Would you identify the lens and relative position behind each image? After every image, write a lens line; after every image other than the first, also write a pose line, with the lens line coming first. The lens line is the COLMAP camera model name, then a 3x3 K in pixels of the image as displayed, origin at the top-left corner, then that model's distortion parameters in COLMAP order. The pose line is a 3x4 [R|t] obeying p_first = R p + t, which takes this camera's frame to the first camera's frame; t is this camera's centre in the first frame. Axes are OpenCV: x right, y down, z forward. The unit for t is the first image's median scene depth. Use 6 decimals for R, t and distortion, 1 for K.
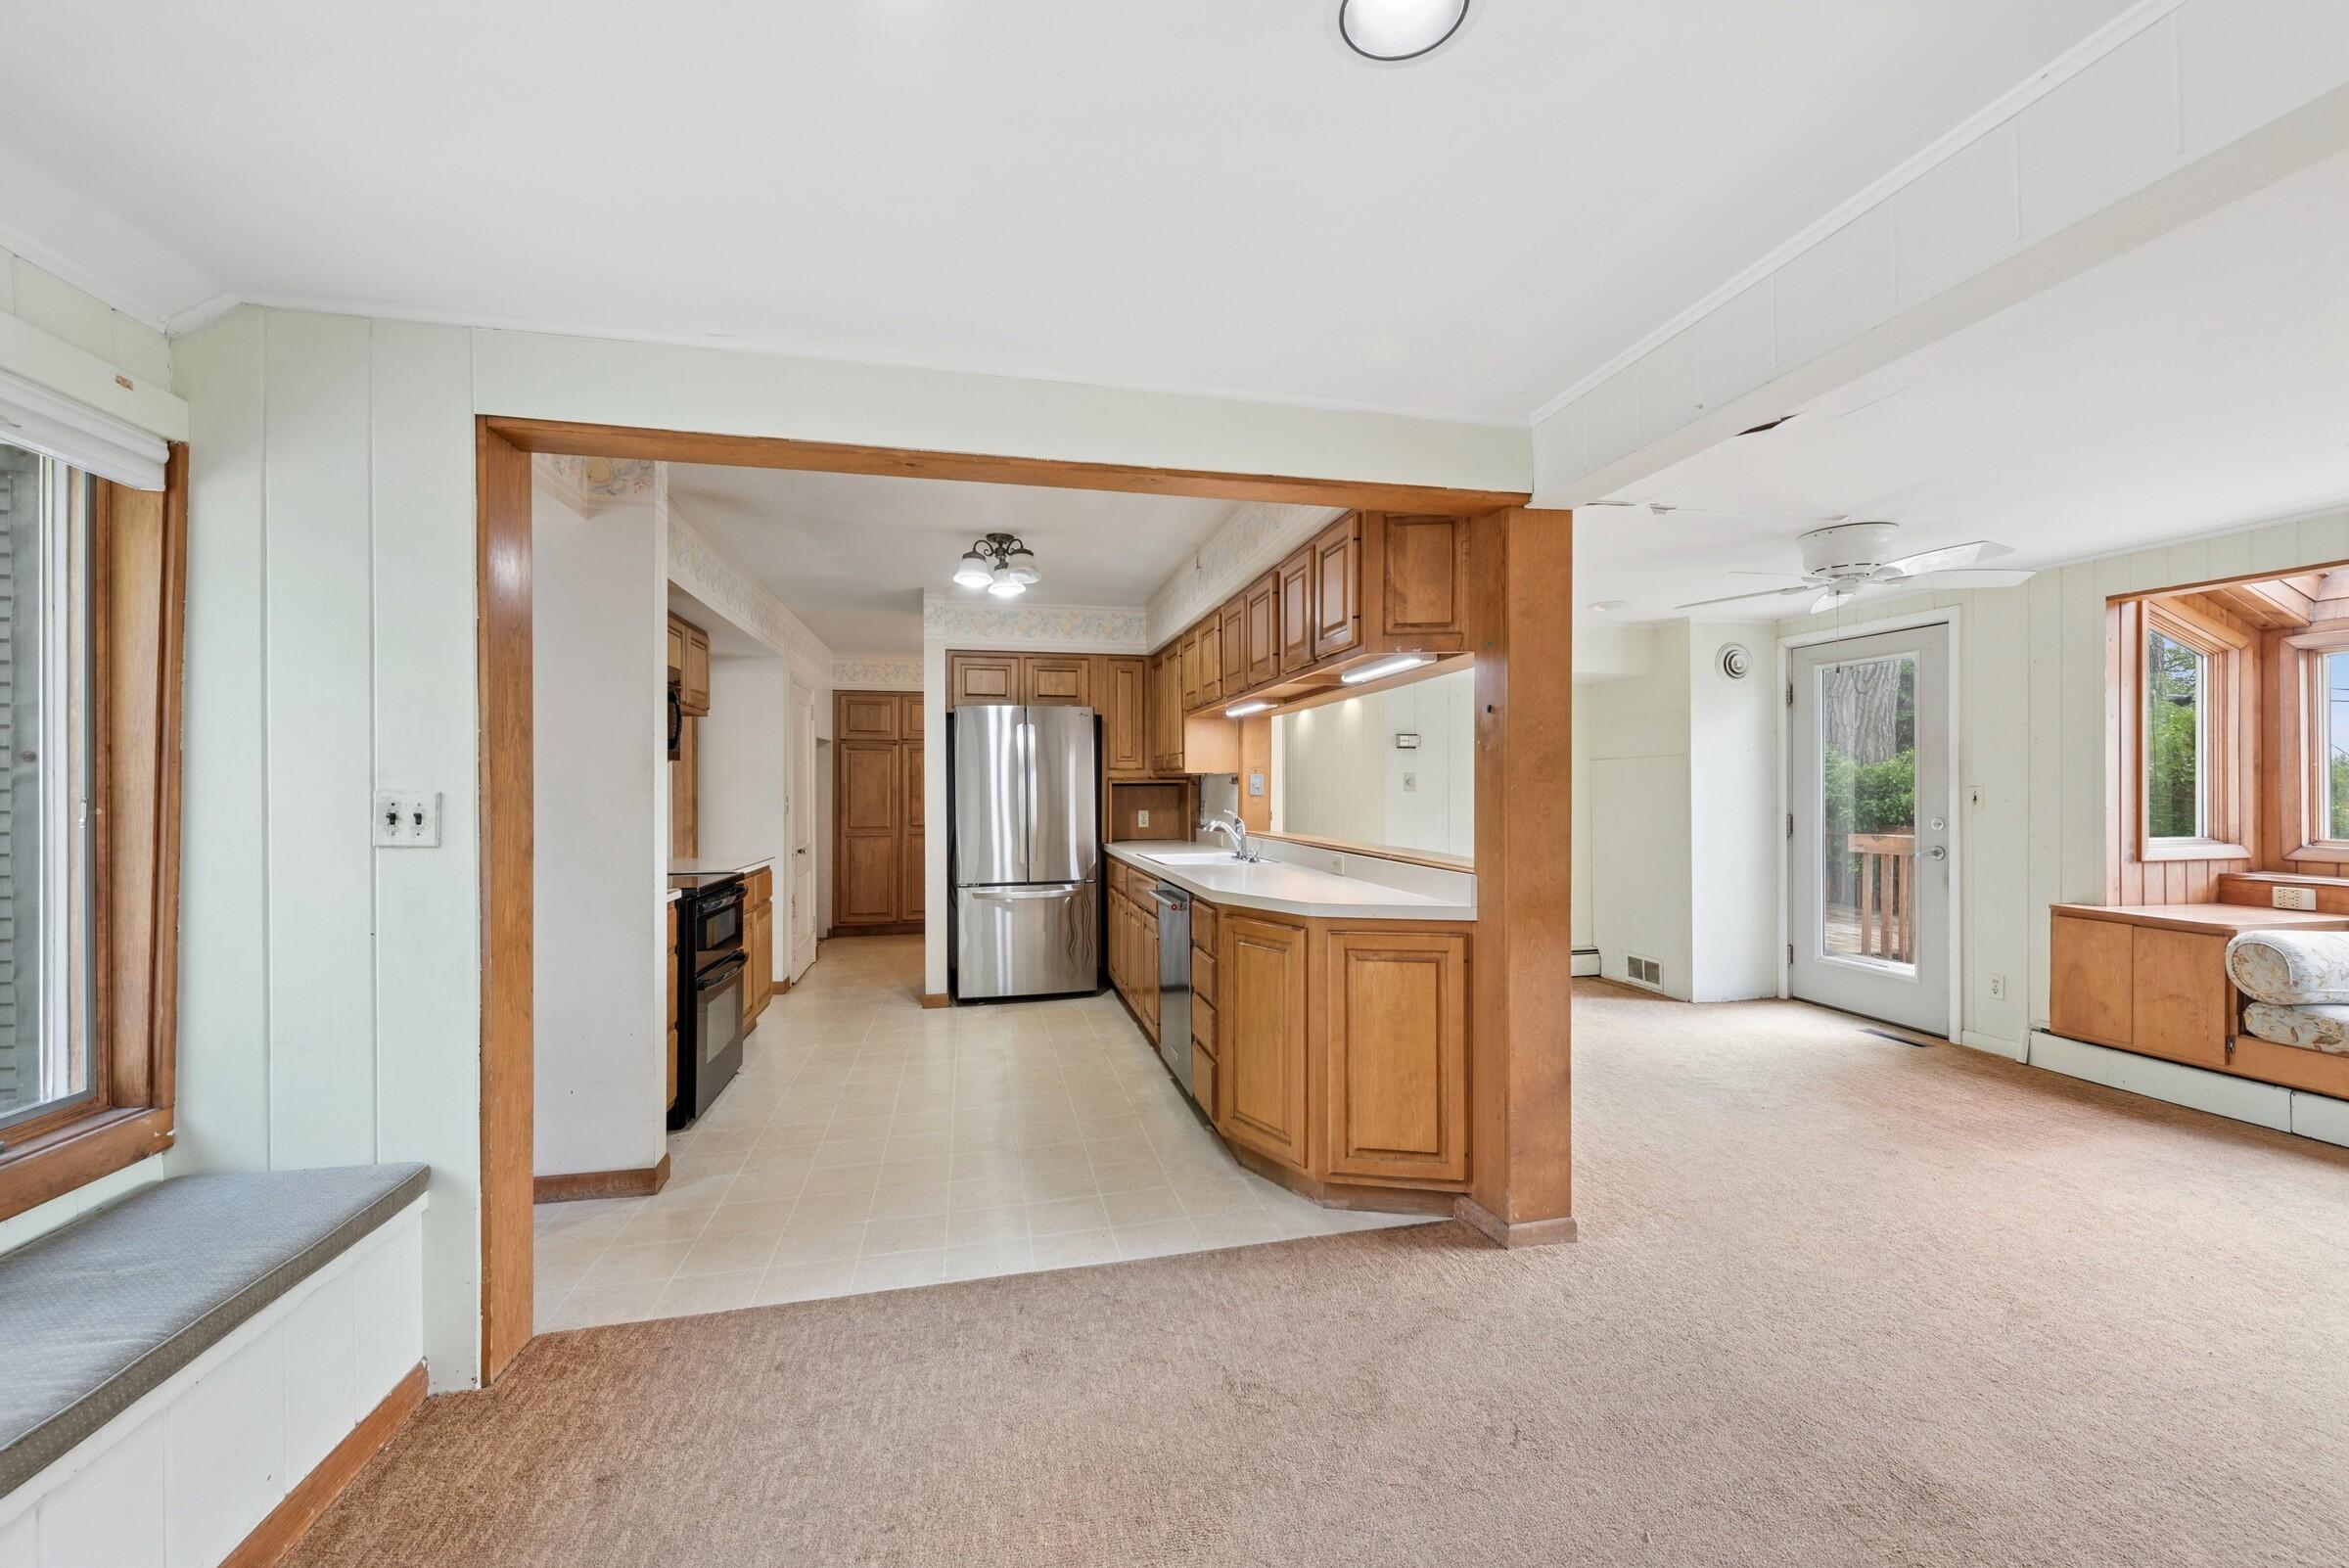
lens RADIAL K [[942.2, 0, 1182.4], [0, 942.2, 786.5], [0, 0, 1]] dist [0.010587, -0.006865]
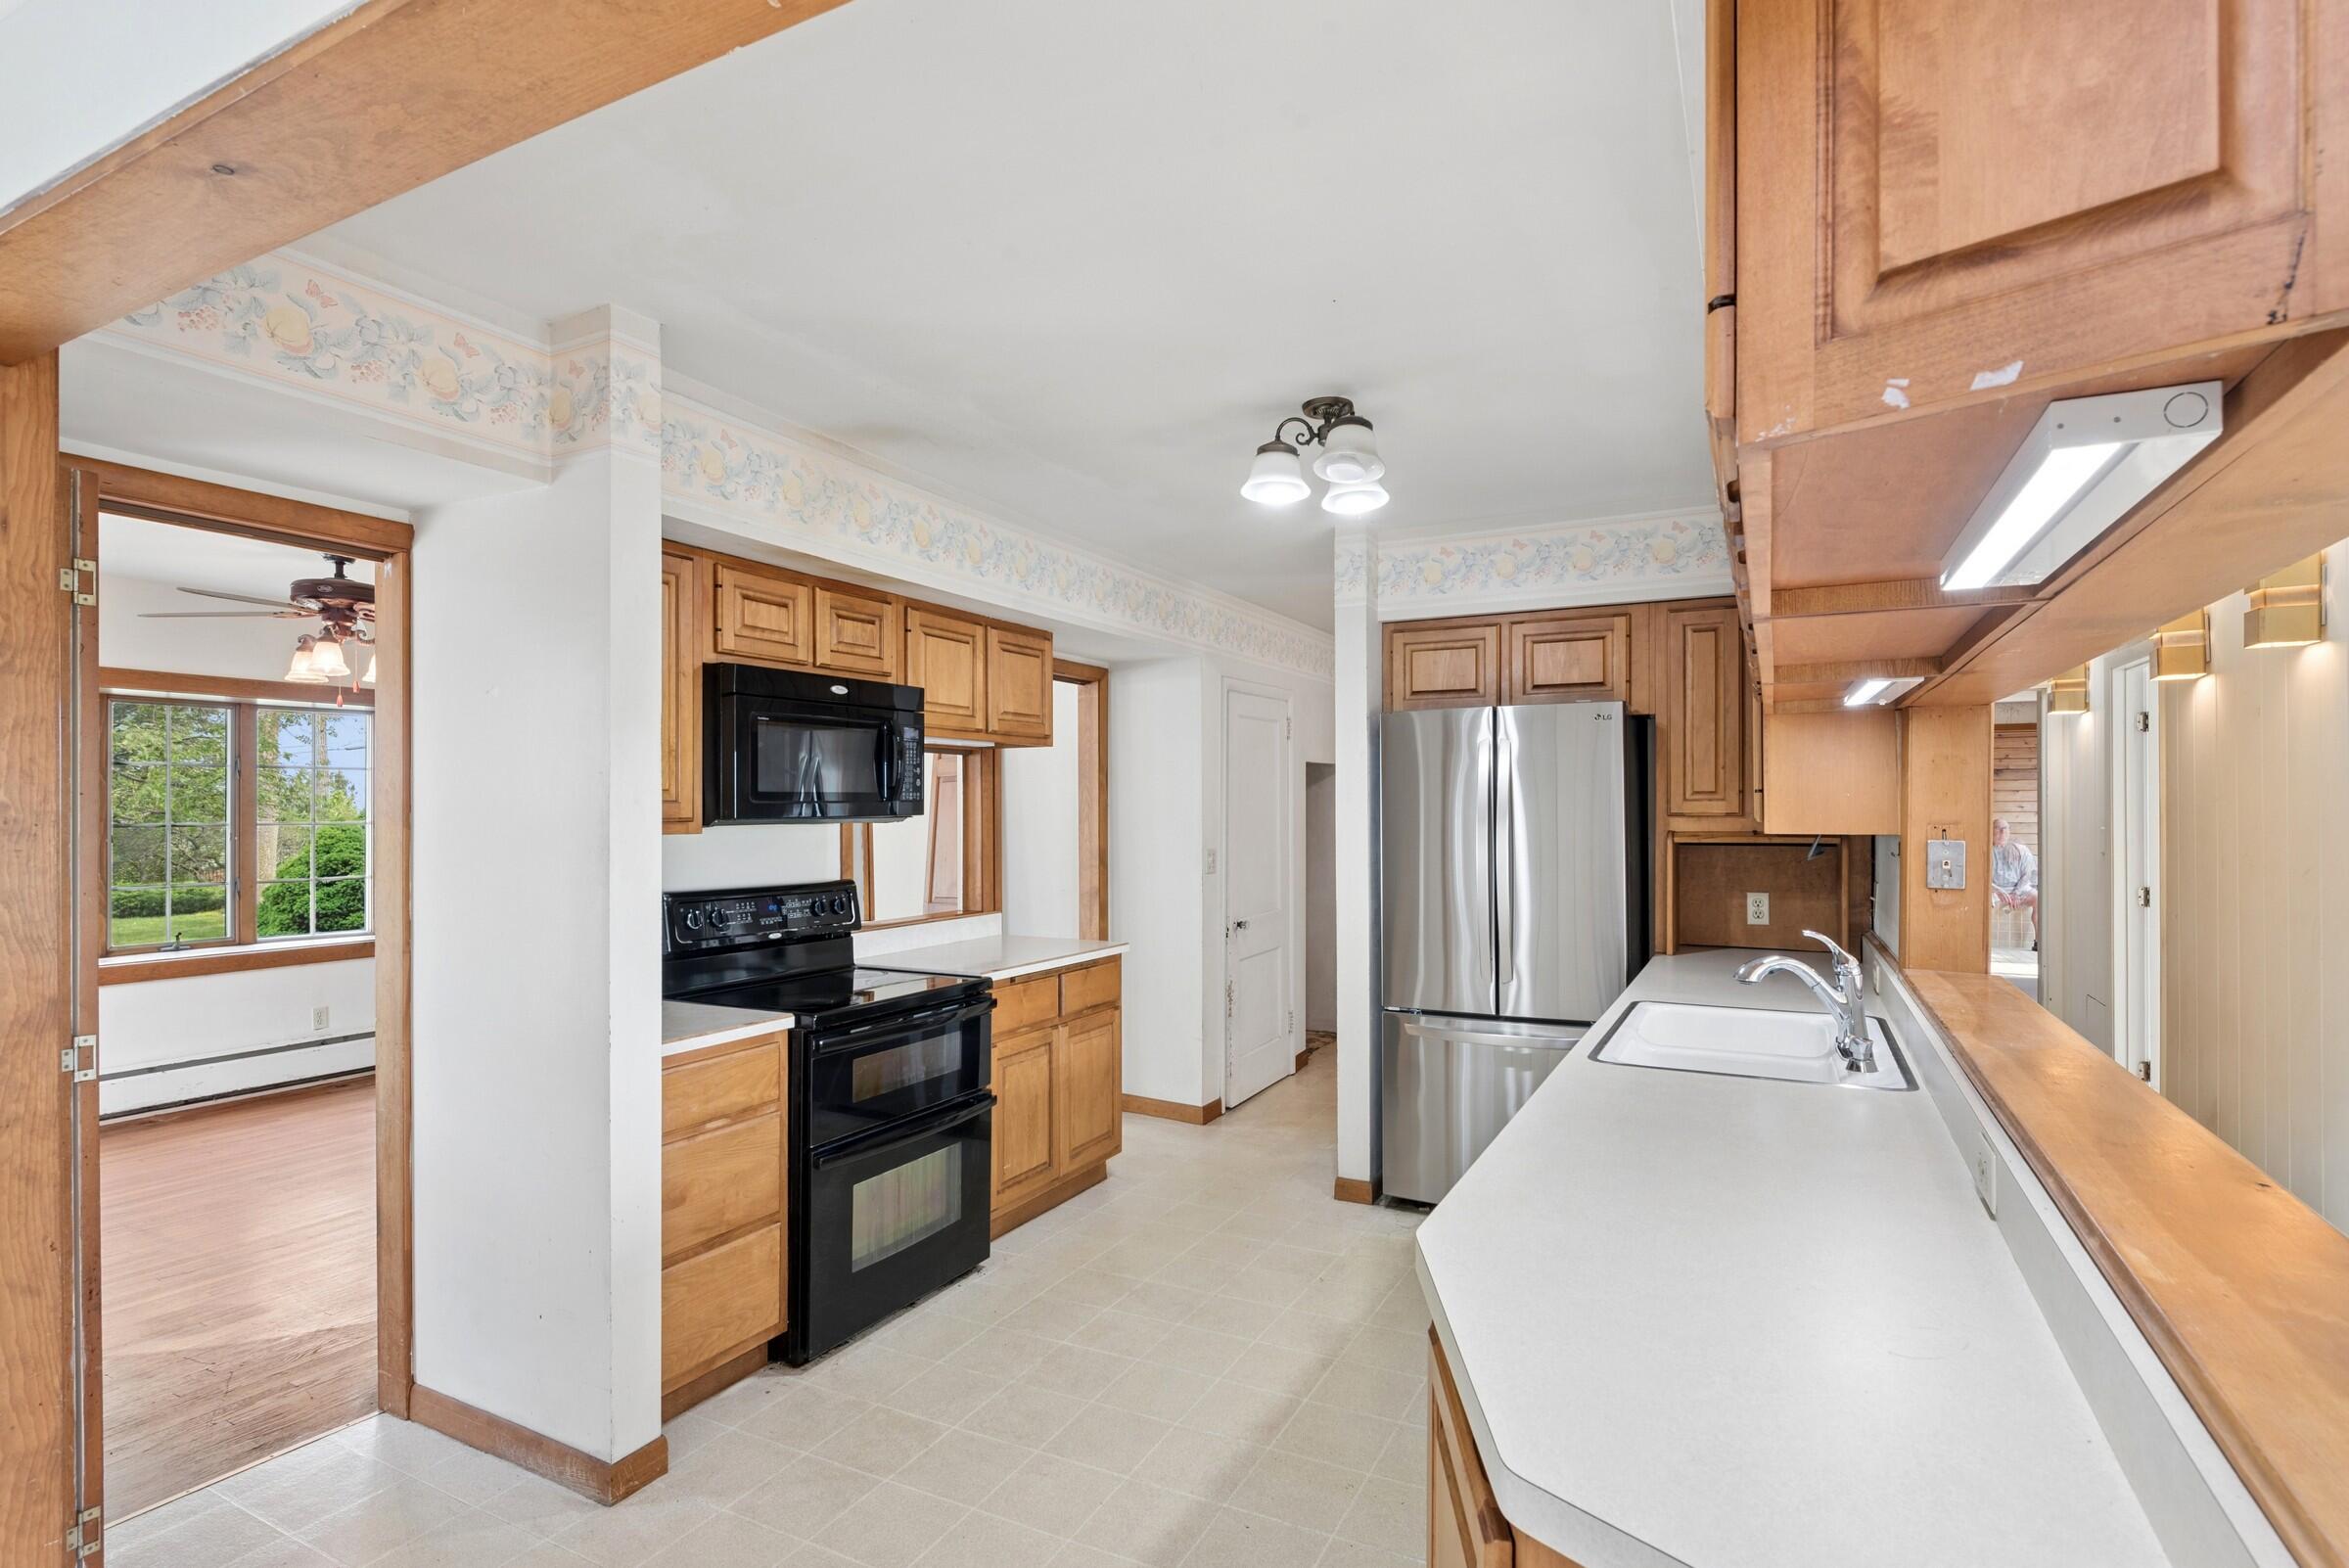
lens RADIAL K [[1143.0, 0, 1185.2], [0, 1143.0, 806.2], [0, 0, 1]] dist [0.003609, -0.009275]
pose [[0.769984, 0.001599, -0.638061, 0.179205], [0.000570, 0.999995, 0.003194, -0.037276], [0.638063, -0.002823, 0.769979, 0.470687]]
